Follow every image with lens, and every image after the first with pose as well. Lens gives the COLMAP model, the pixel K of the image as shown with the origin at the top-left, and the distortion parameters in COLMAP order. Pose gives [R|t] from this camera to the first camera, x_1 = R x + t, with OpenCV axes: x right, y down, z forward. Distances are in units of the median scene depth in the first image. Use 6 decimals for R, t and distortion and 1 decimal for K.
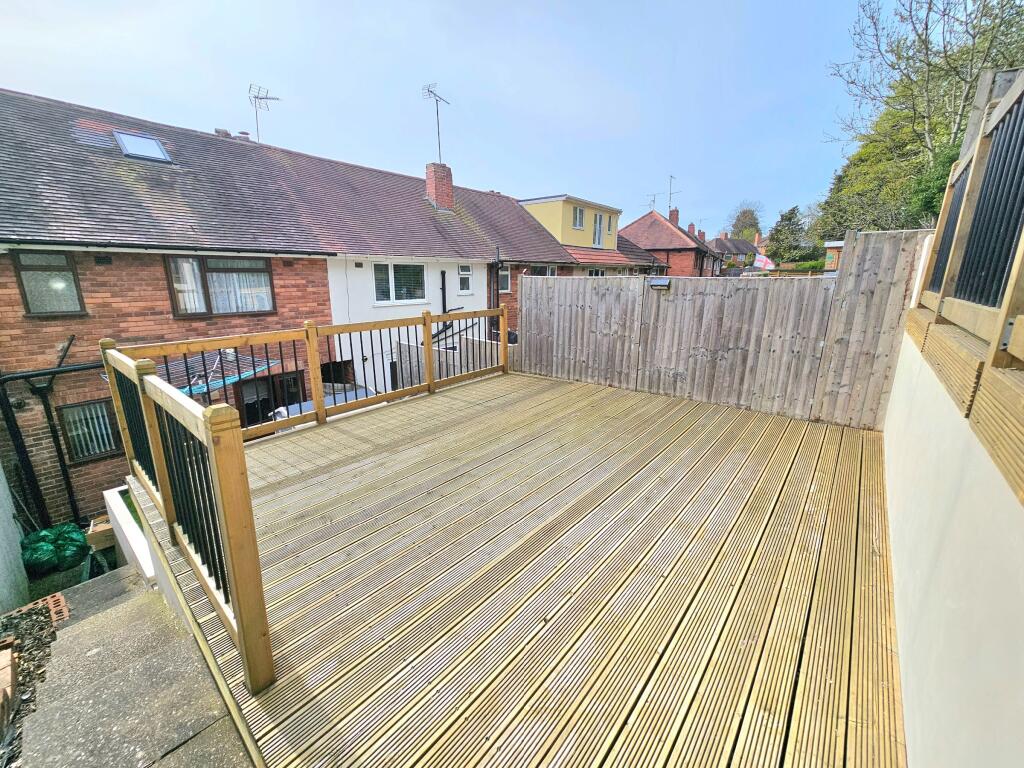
lens RADIAL K [[416.3, 0, 508.2], [0, 416.3, 382.2], [0, 0, 1]] dist [0.001863, 0.000276]
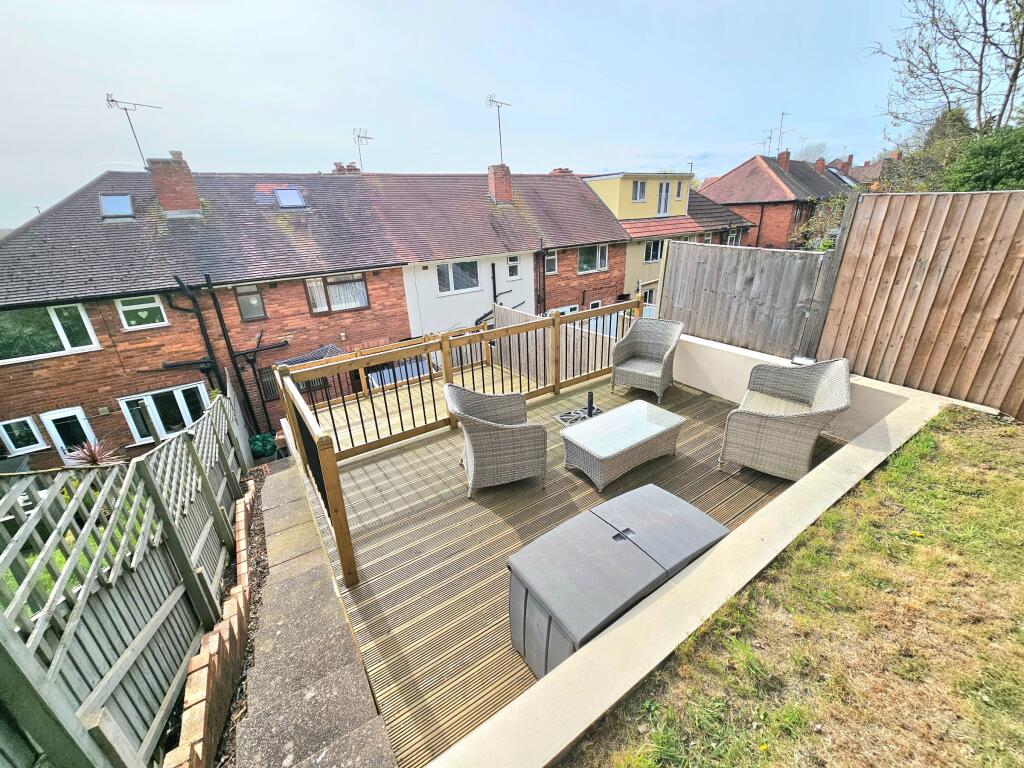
lens RADIAL K [[416.3, 0, 512.4], [0, 416.3, 384.6], [0, 0, 1]] dist [0.001863, 0.000276]
pose [[0.962440, 0.064321, -0.263767, 0.296459], [-0.024075, 0.987923, 0.153066, -0.113694], [0.270427, -0.140967, 0.952364, -0.277397]]
